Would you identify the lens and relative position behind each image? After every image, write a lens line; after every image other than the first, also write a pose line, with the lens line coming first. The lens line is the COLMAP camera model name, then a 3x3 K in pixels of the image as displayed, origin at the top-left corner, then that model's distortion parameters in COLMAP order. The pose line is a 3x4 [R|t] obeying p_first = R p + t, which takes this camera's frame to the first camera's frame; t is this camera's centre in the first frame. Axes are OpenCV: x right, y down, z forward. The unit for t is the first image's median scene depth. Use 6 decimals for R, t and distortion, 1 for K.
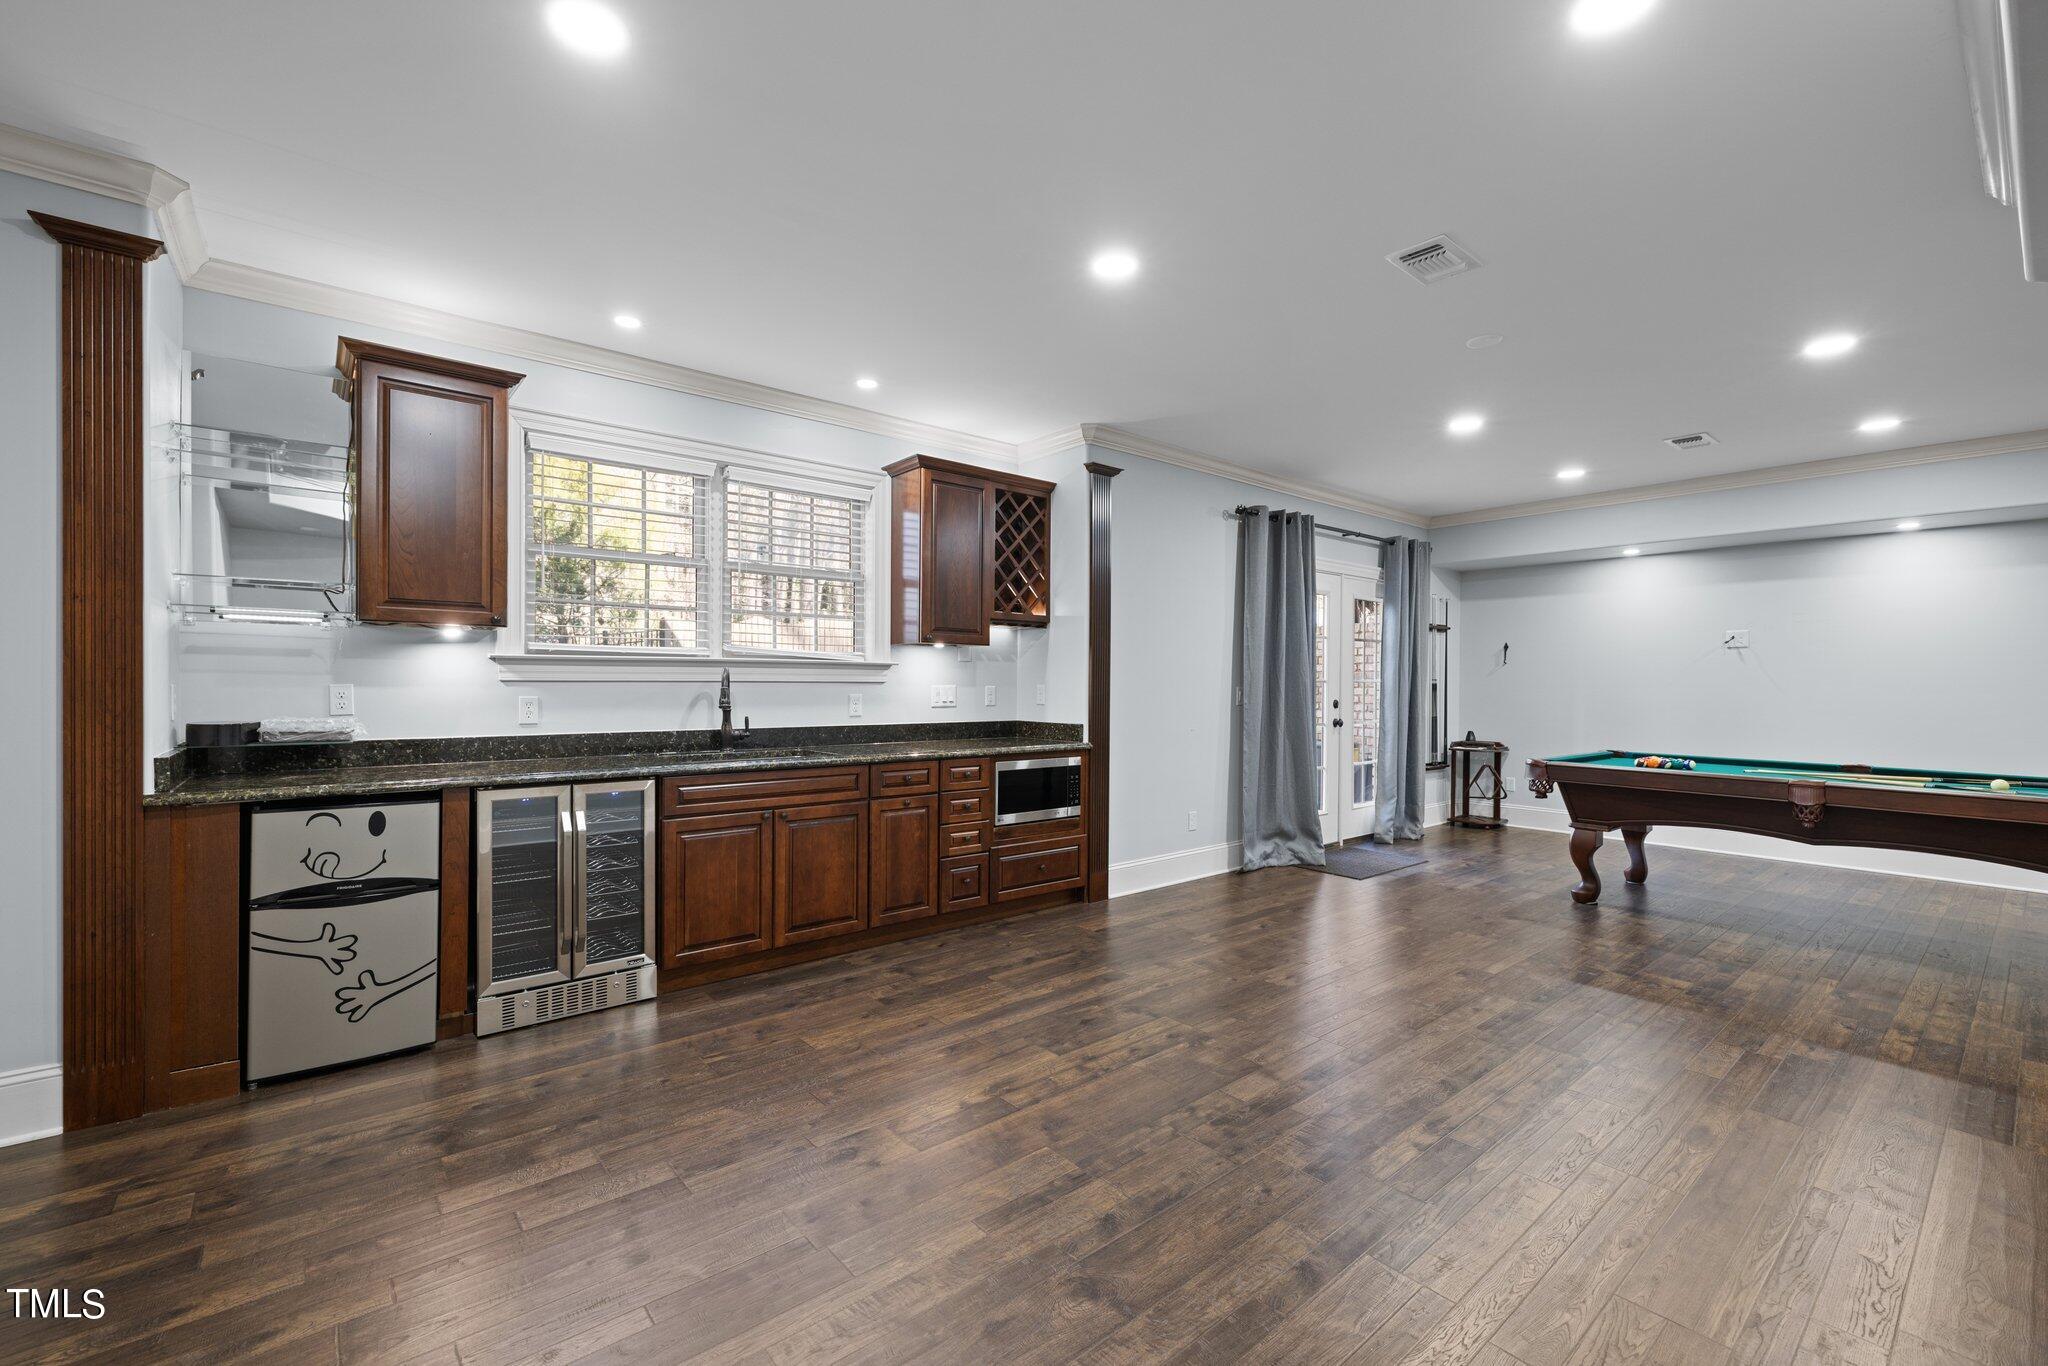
lens RADIAL K [[861.8, 0, 1024.1], [0, 861.8, 687.7], [0, 0, 1]] dist [0.001113, 0.000900]
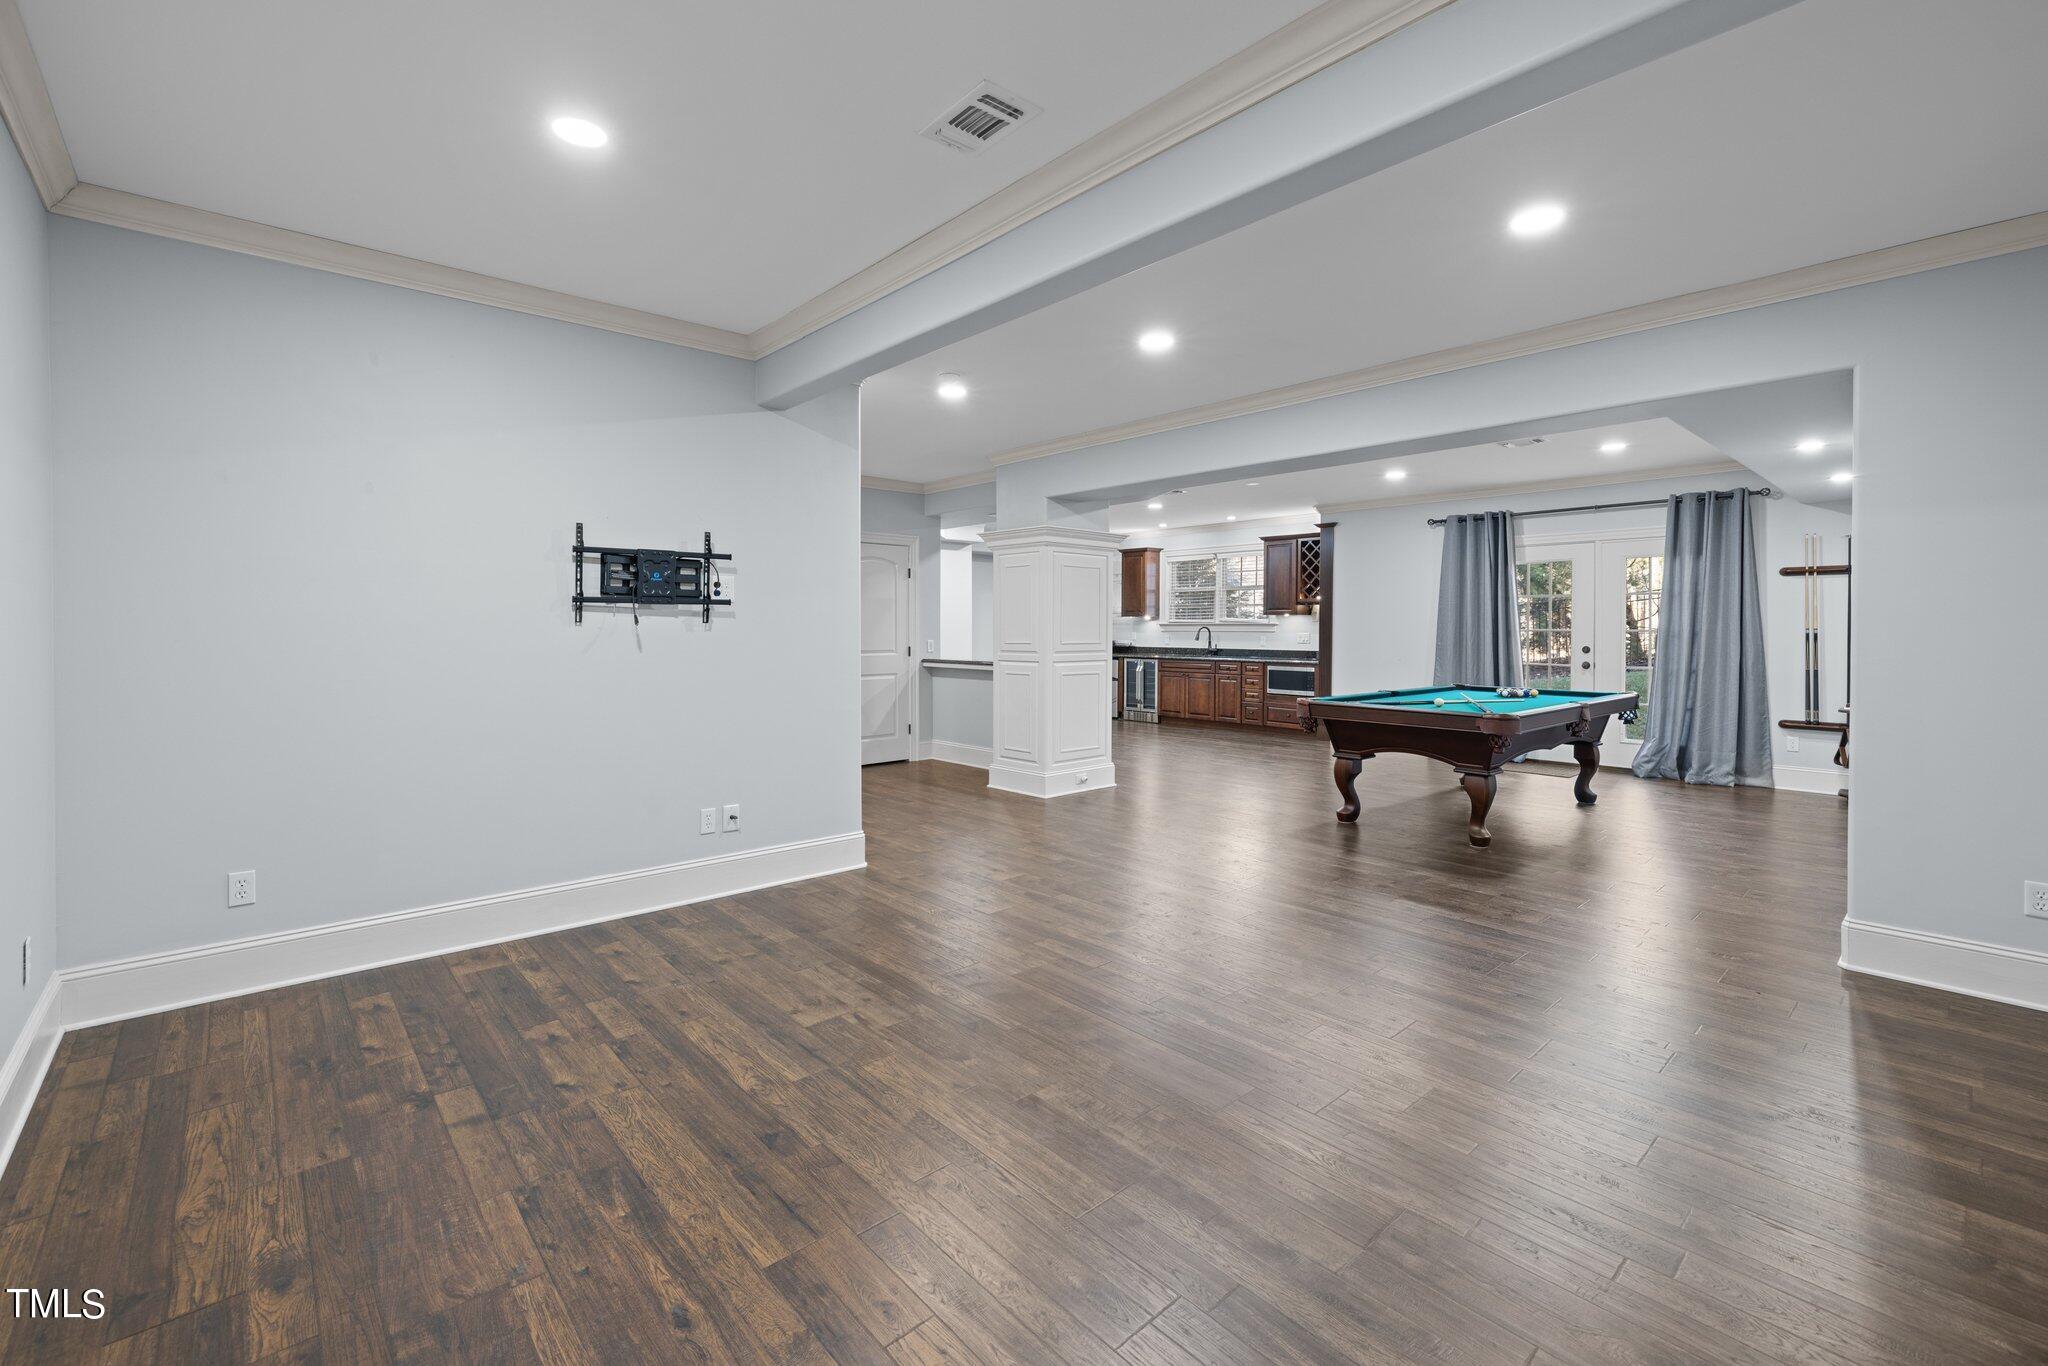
lens RADIAL K [[861.8, 0, 1000.9], [0, 861.8, 631.9], [0, 0, 1]] dist [0.001113, 0.000900]
pose [[0.029799, -0.000619, -0.999556, 2.778495], [-0.006902, 0.999976, -0.000825, 0.002093], [0.999532, 0.006923, 0.029794, 0.250123]]
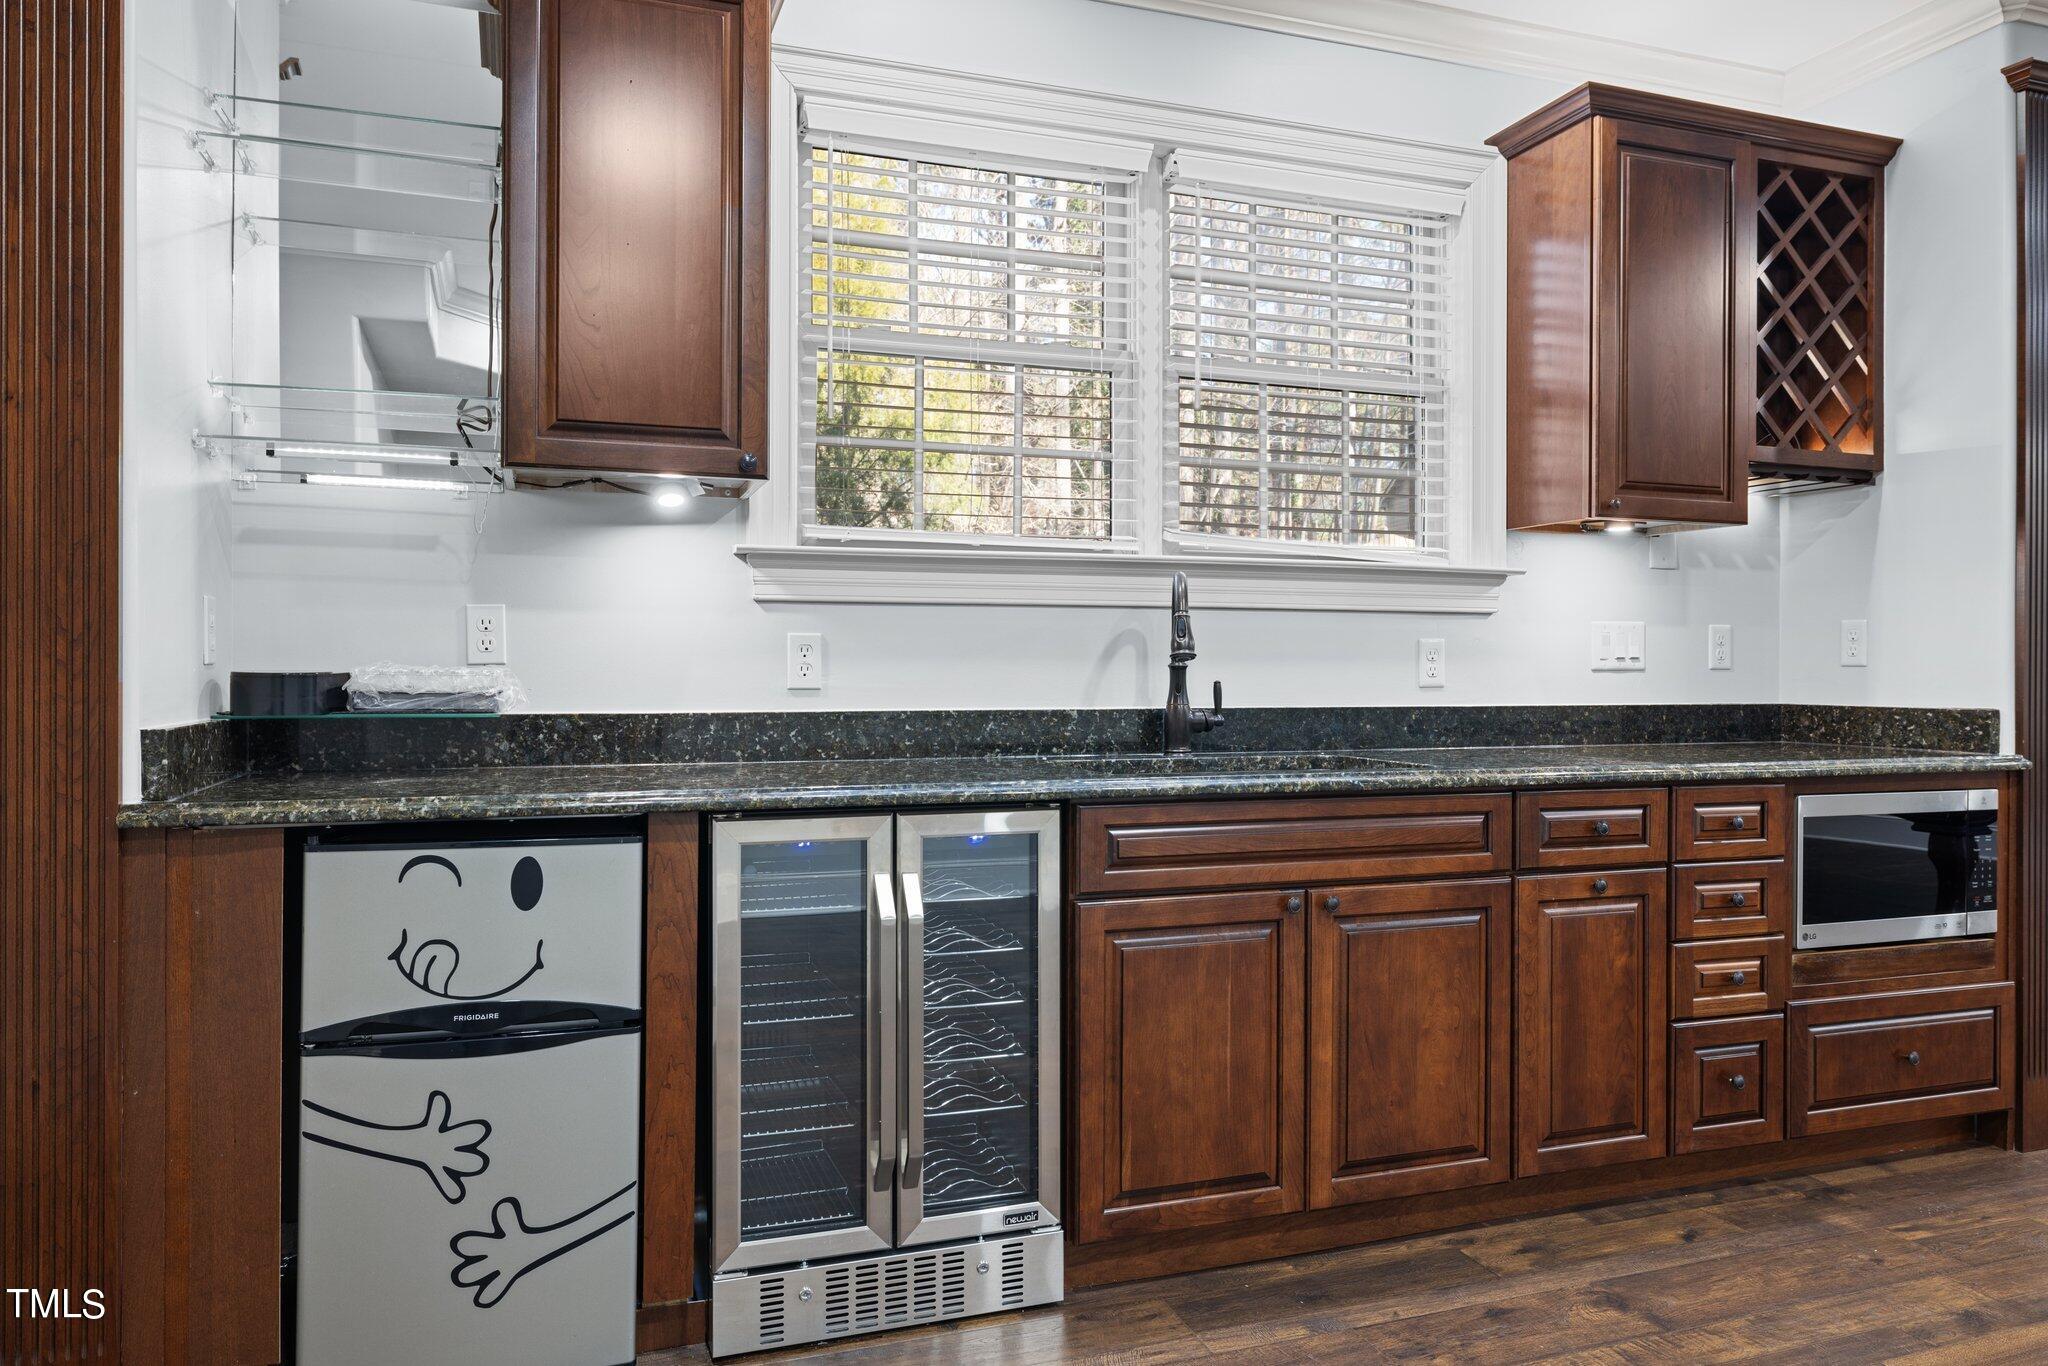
lens RADIAL K [[1378.6, 0, 1021.5], [0, 1378.6, 674.3], [0, 0, 1]] dist [0.001253, 0.002142]
pose [[0.939768, -0.001477, -0.341808, -0.189991], [0.000232, 0.999993, -0.003683, 0.036840], [0.341812, 0.003382, 0.939762, 0.303870]]
